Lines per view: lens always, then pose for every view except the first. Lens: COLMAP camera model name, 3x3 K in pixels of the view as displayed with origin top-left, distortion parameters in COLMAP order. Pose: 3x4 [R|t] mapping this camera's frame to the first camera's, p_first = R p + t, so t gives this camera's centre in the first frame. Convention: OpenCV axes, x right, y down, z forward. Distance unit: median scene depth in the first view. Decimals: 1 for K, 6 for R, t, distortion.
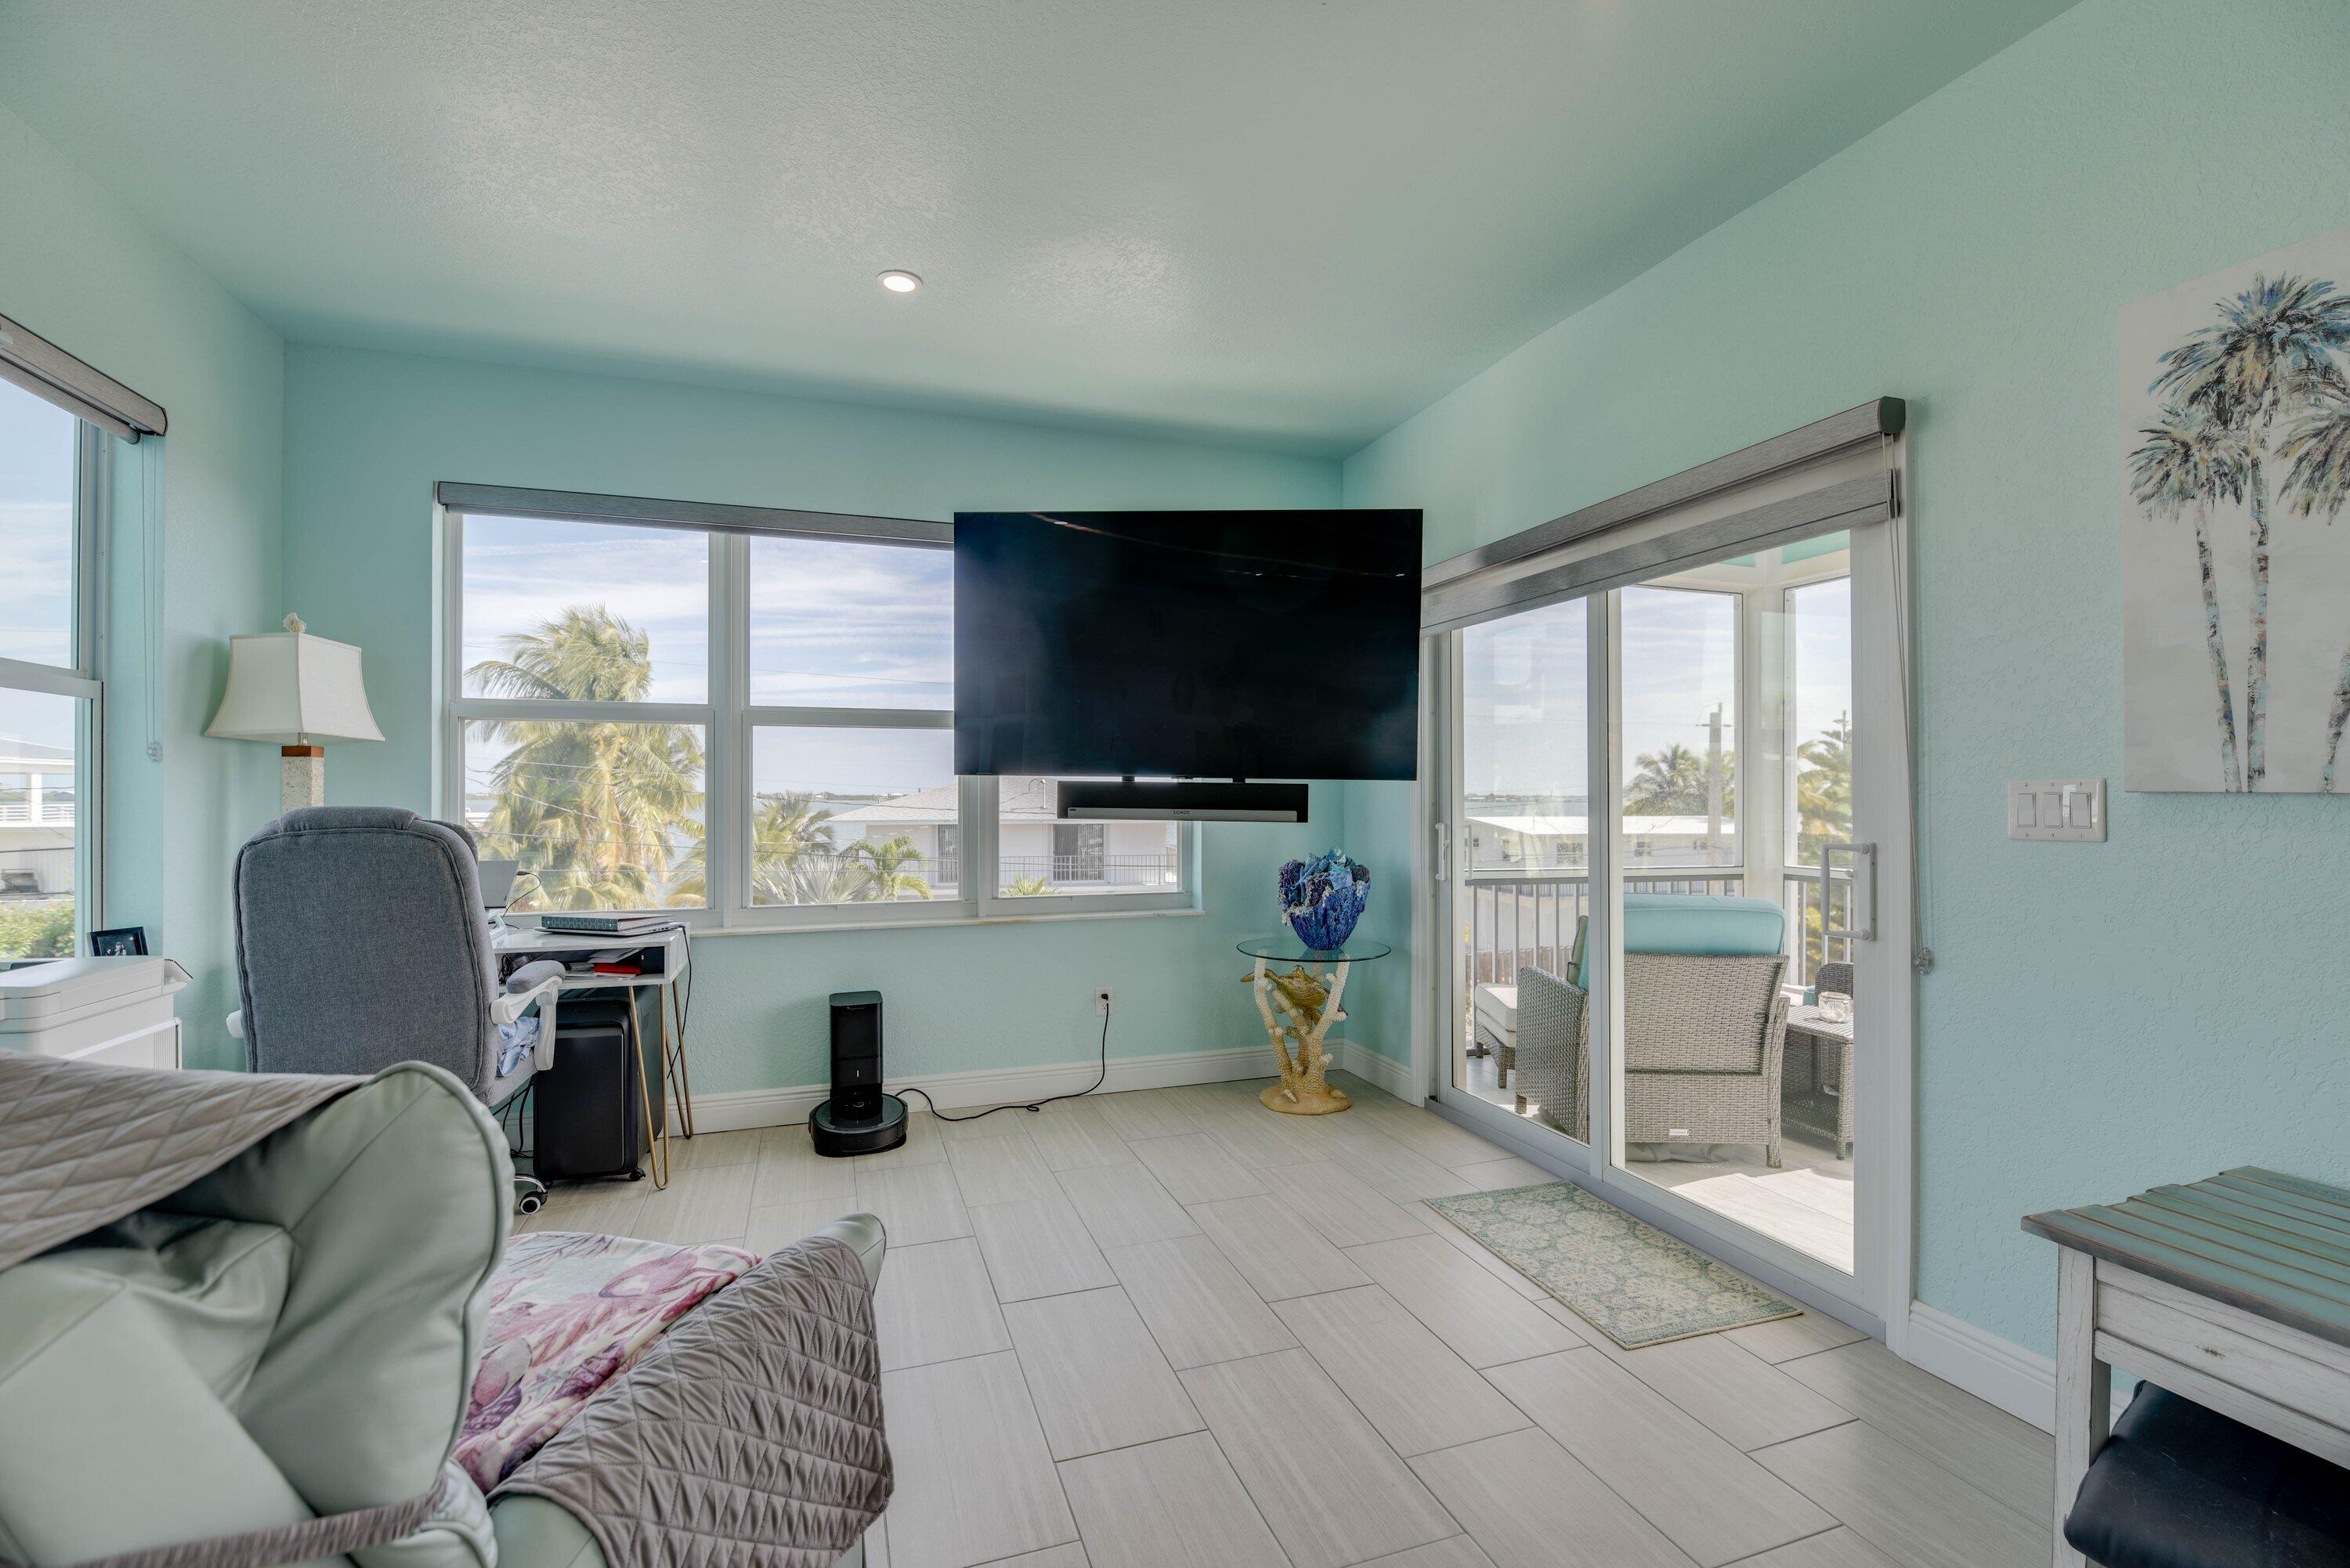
lens RADIAL K [[1045.2, 0, 1183.2], [0, 1045.2, 791.8], [0, 0, 1]] dist [0.000490, -0.007966]
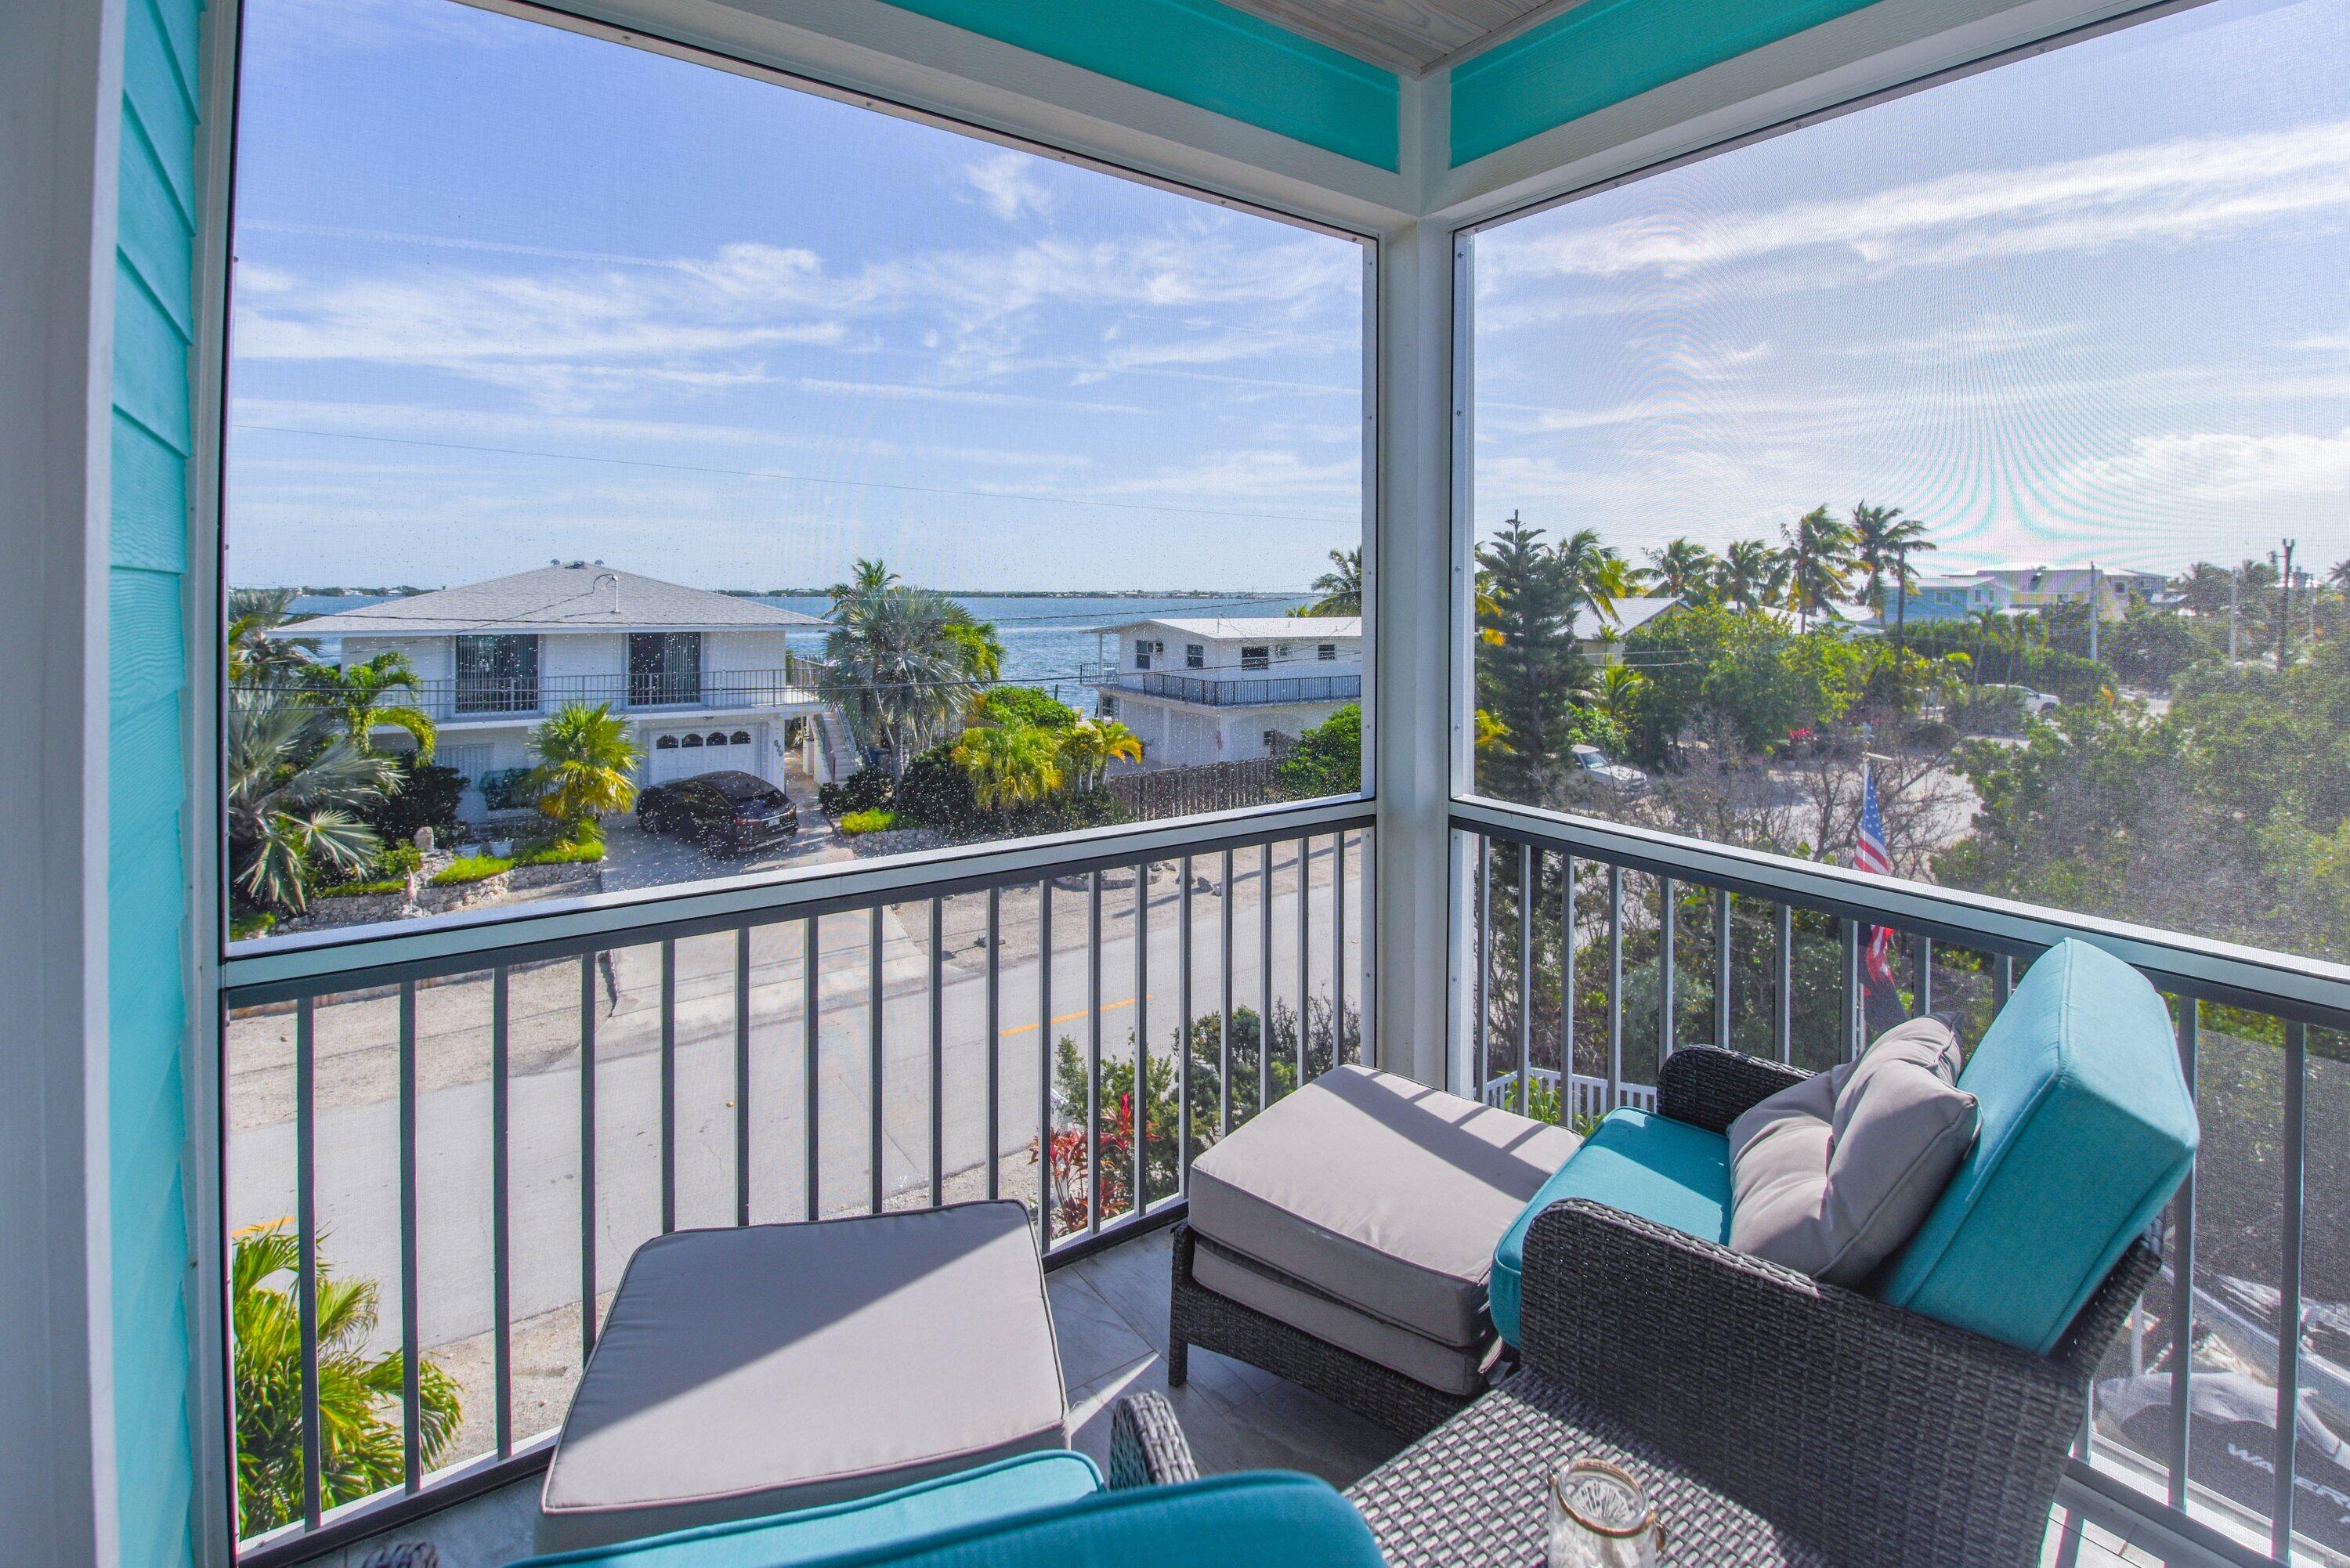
lens RADIAL K [[1045.2, 0, 1183.2], [0, 1045.2, 791.8], [0, 0, 1]] dist [0.000490, -0.007966]
pose [[0.964050, -0.043136, 0.262196, 0.064836], [-0.008987, 0.980877, 0.194419, -0.008349], [-0.265568, -0.189786, 0.945227, 0.114214]]
